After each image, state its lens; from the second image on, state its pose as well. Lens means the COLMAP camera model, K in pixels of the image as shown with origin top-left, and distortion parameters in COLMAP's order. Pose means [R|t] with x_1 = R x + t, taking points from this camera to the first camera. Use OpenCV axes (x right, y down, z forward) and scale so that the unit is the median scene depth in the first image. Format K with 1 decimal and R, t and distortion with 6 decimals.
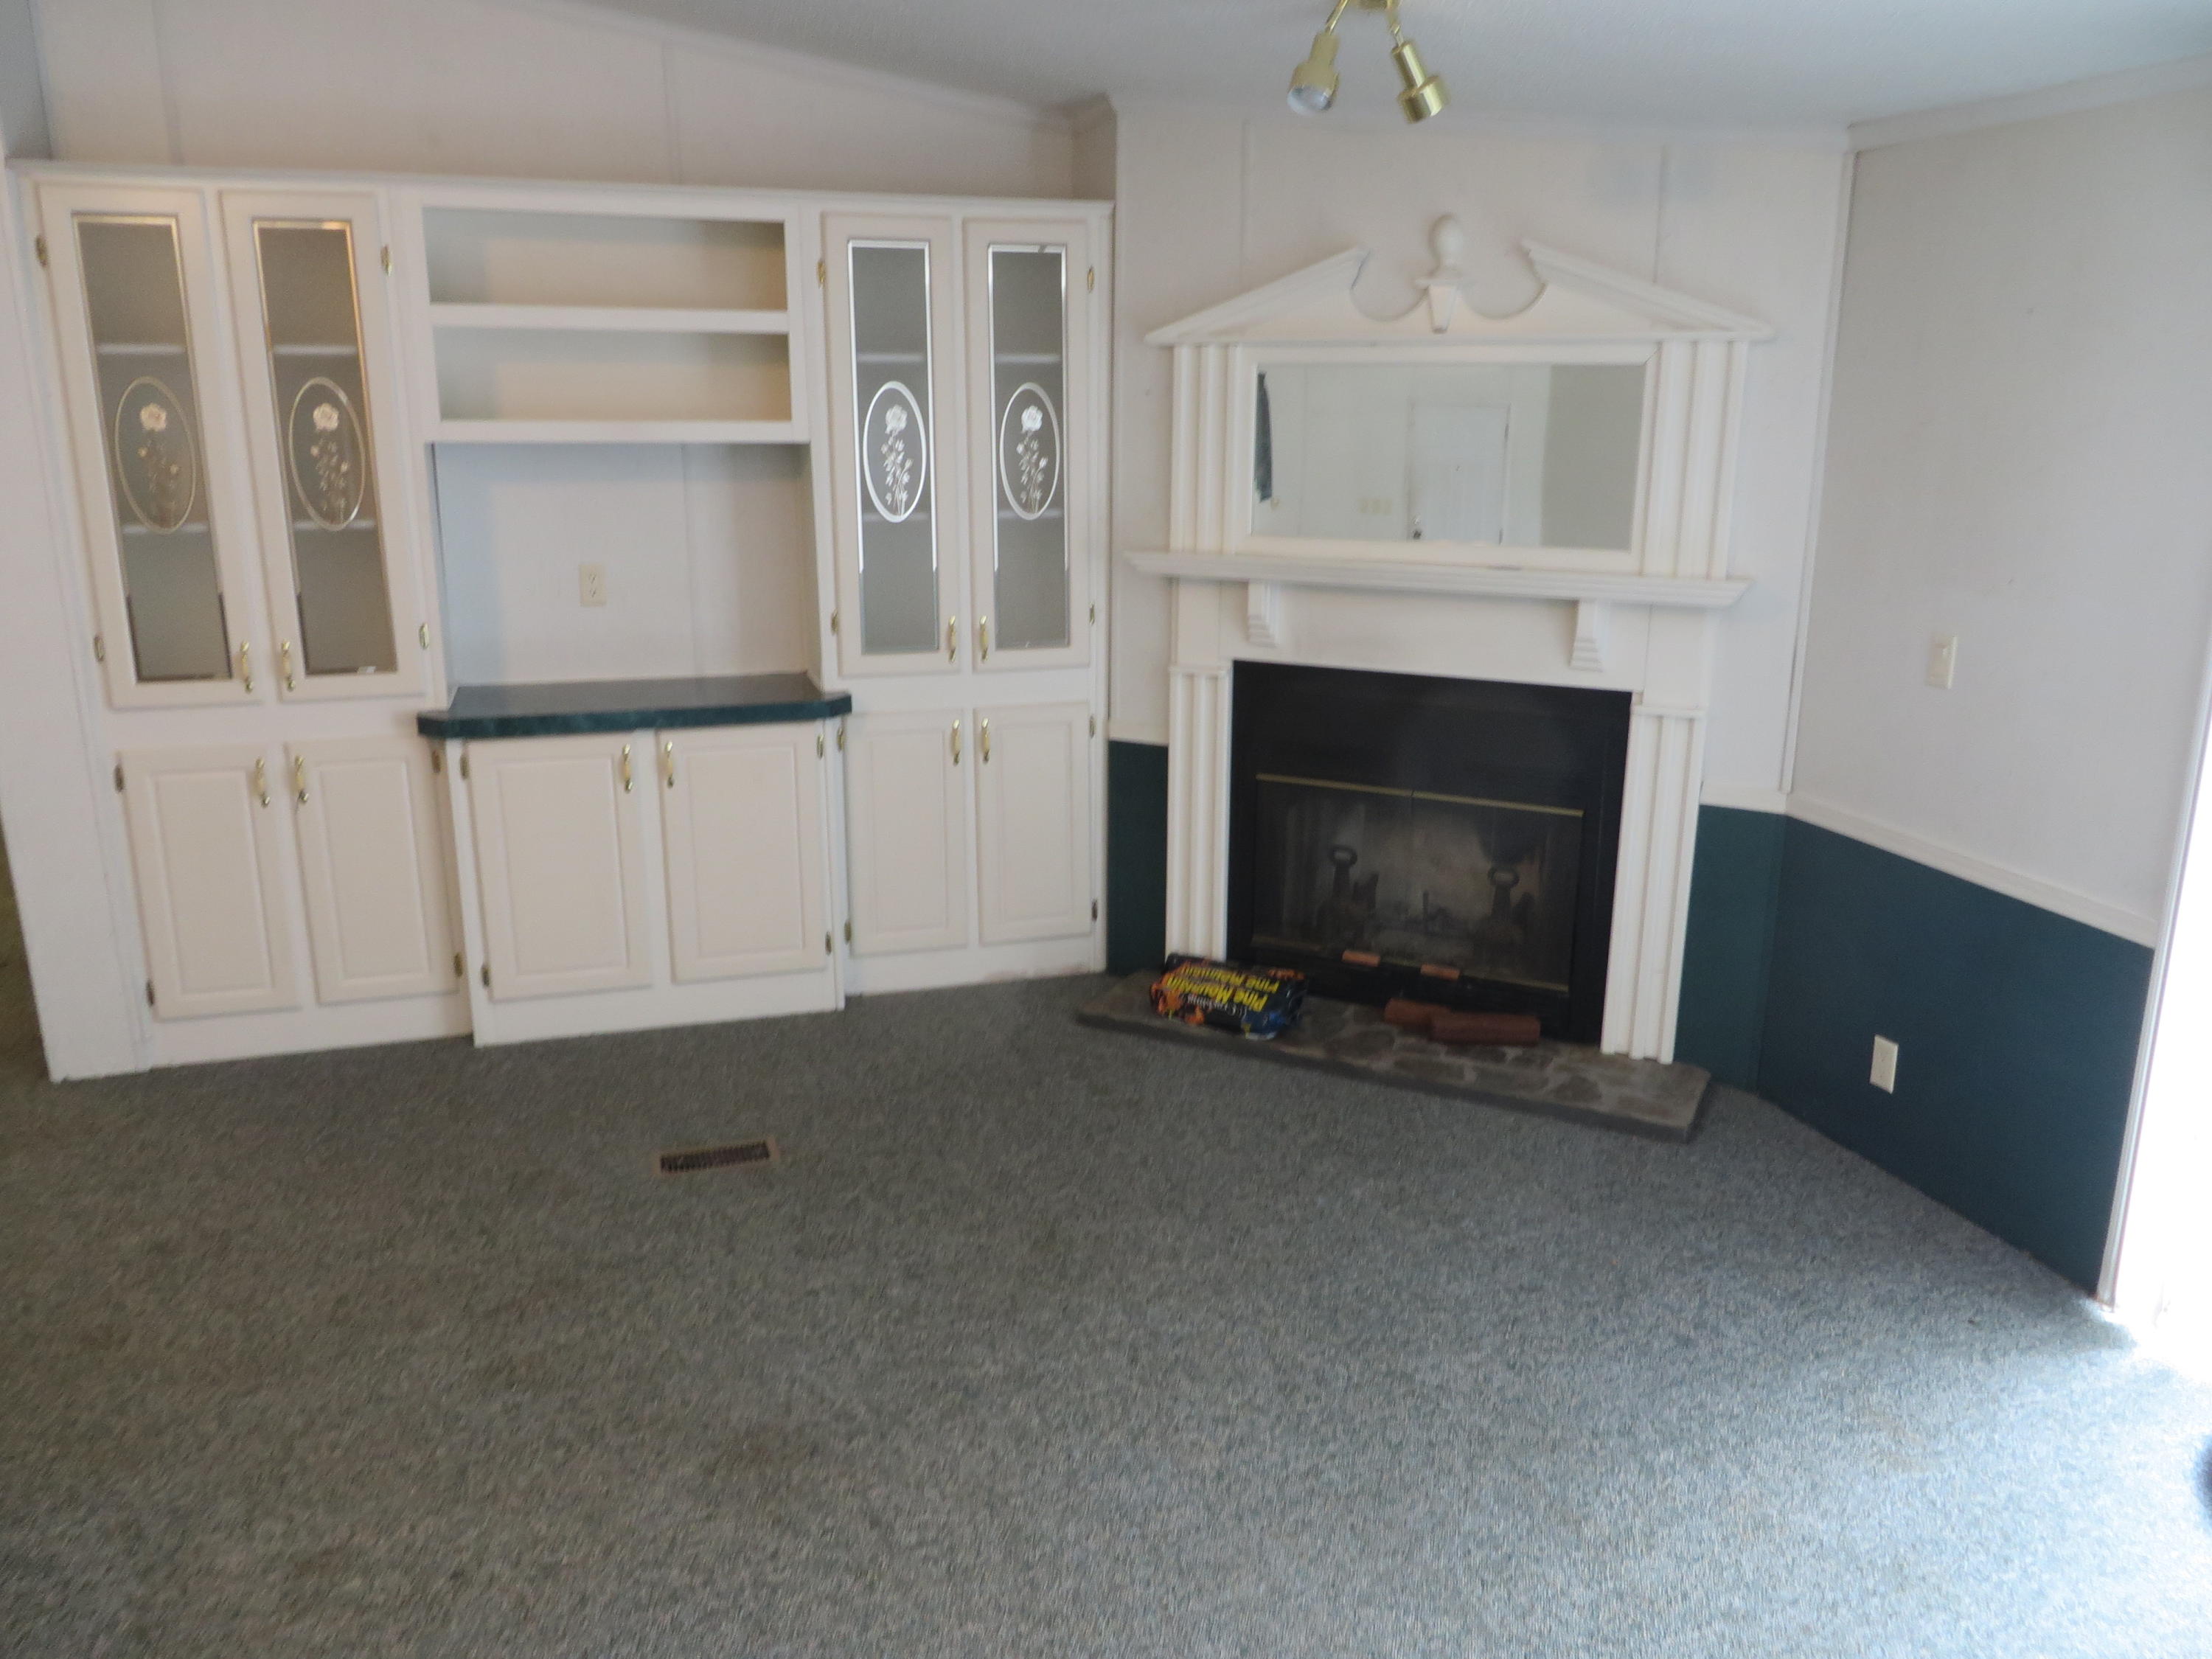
lens RADIAL K [[1591.7, 0, 1099.4], [0, 1591.7, 836.0], [0, 0, 1]] dist [-0.030997, 0.000421]
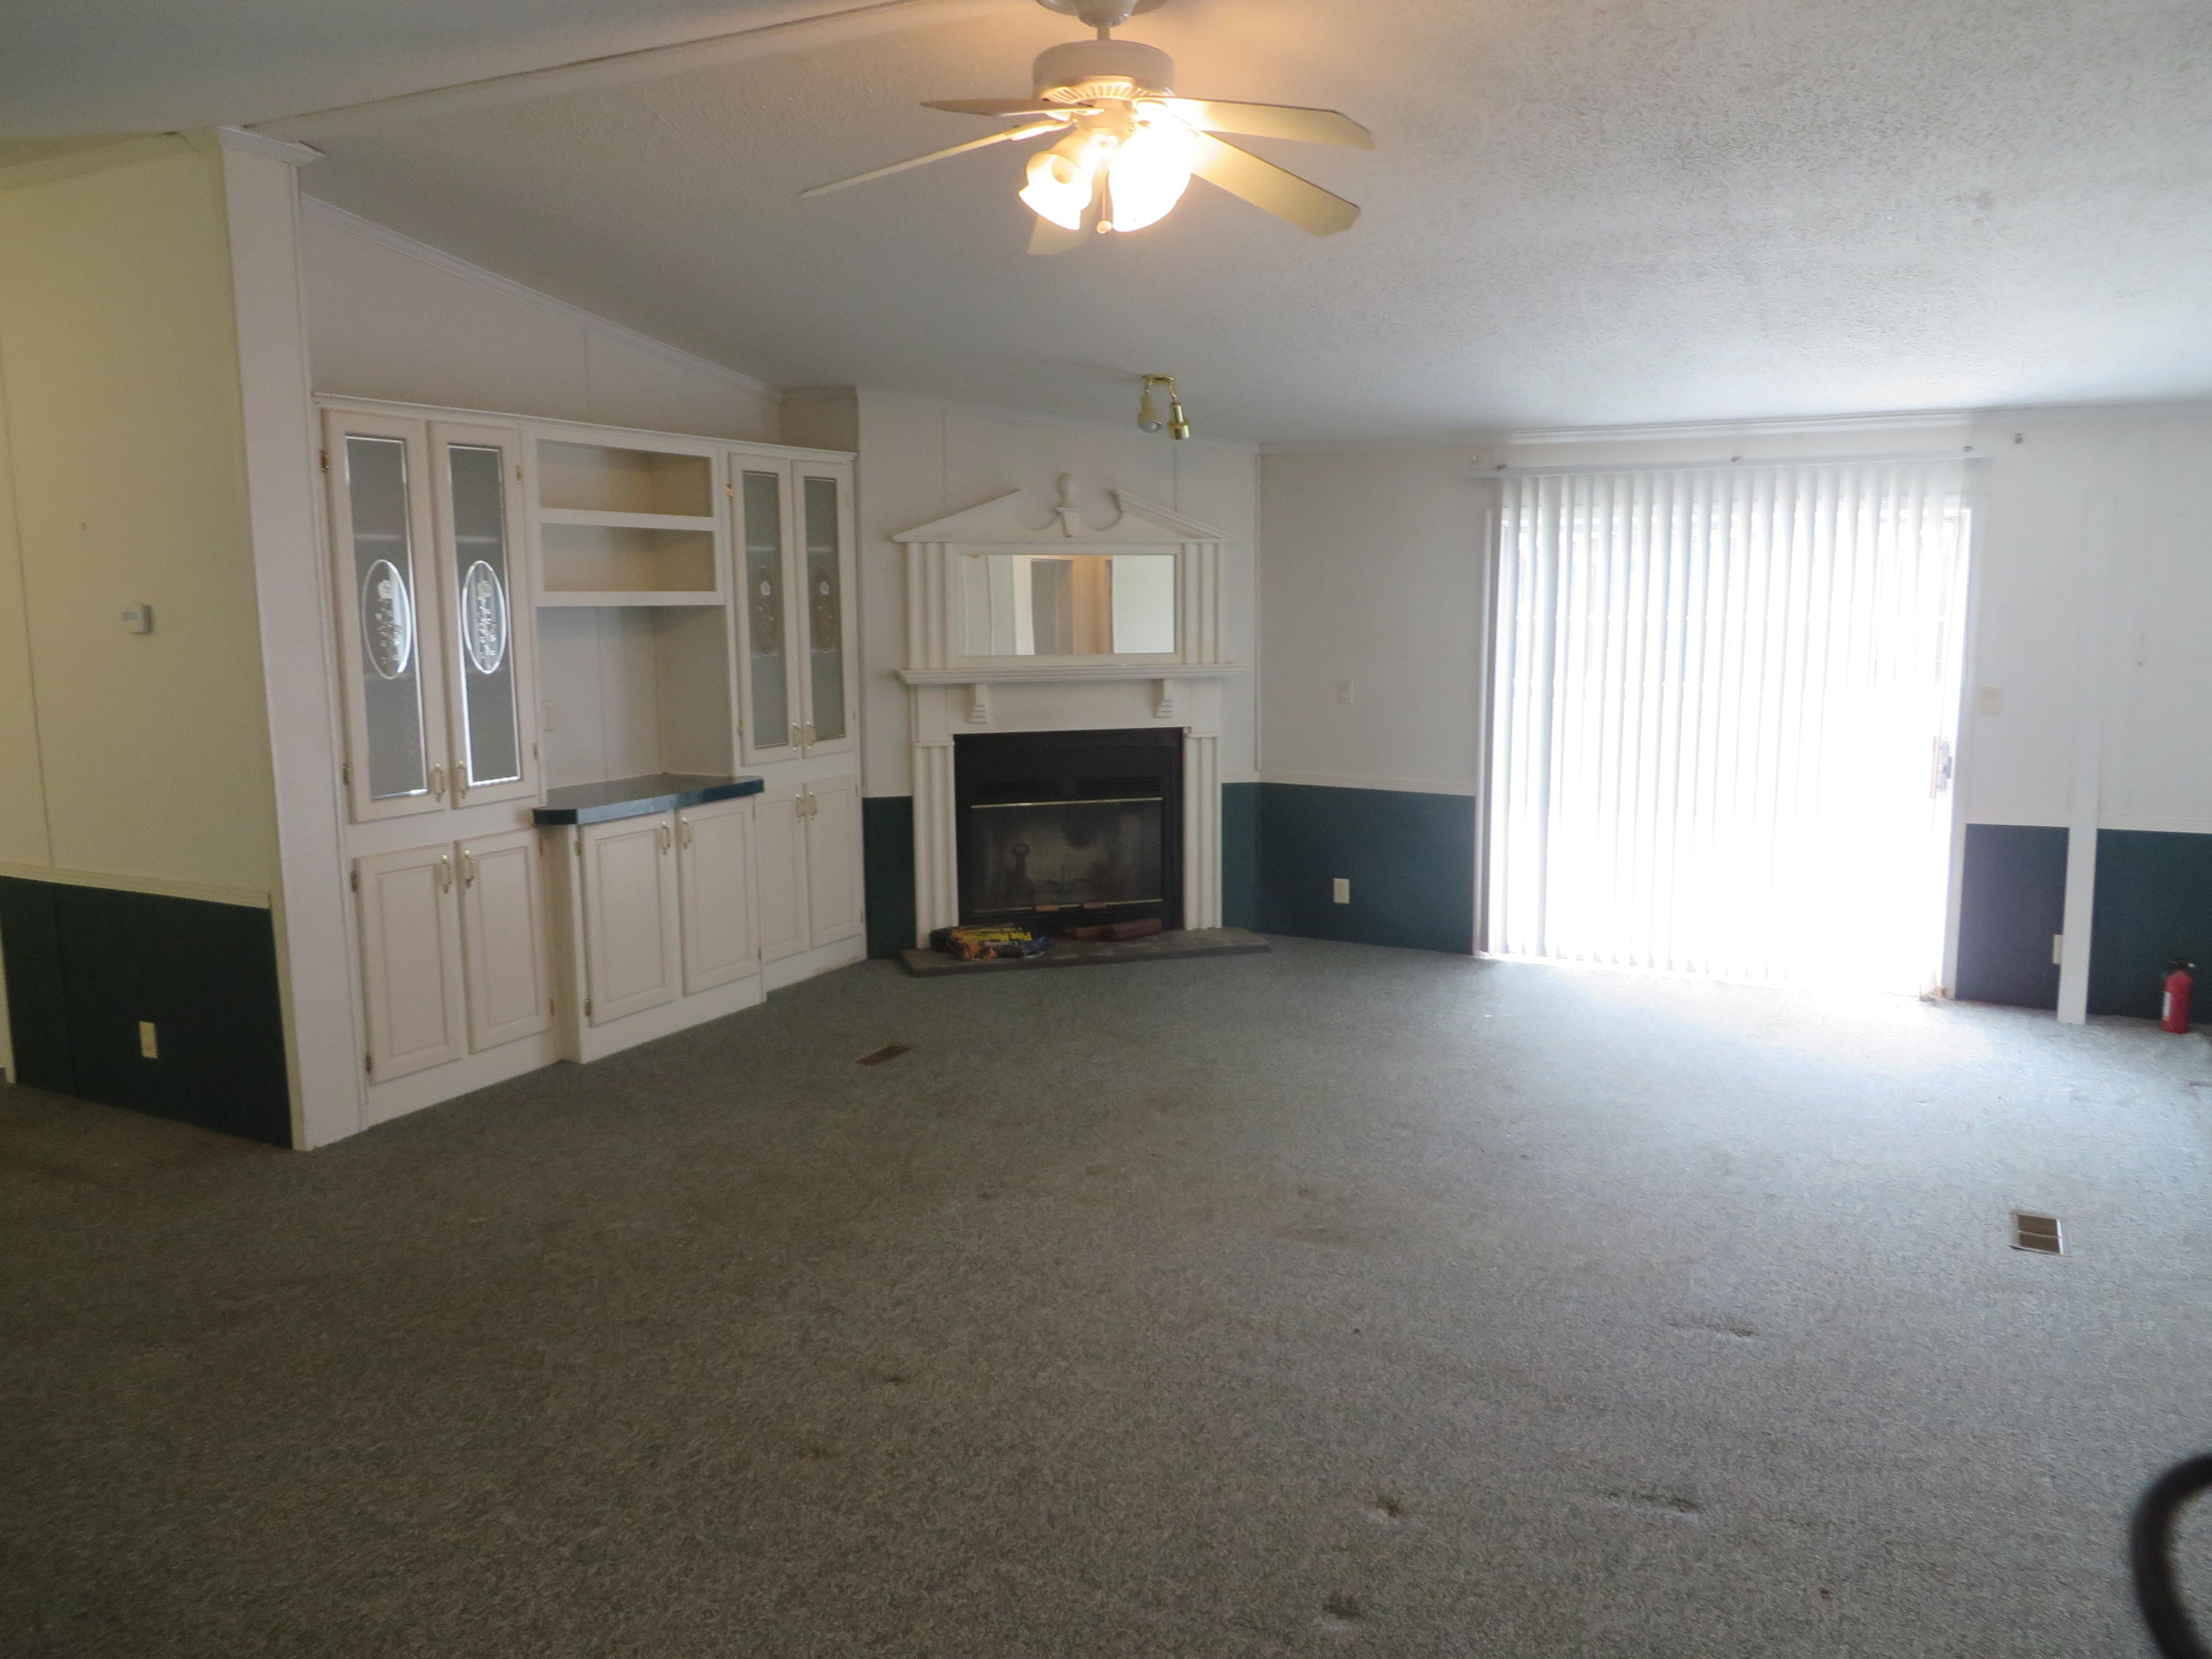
lens RADIAL K [[1591.7, 0, 1119.5], [0, 1591.7, 822.2], [0, 0, 1]] dist [-0.030997, 0.000421]
pose [[0.717683, -0.110313, 0.687577, -0.940493], [0.183739, 0.982381, -0.034173, 0.062635], [-0.671693, 0.150860, 0.725307, -0.262696]]
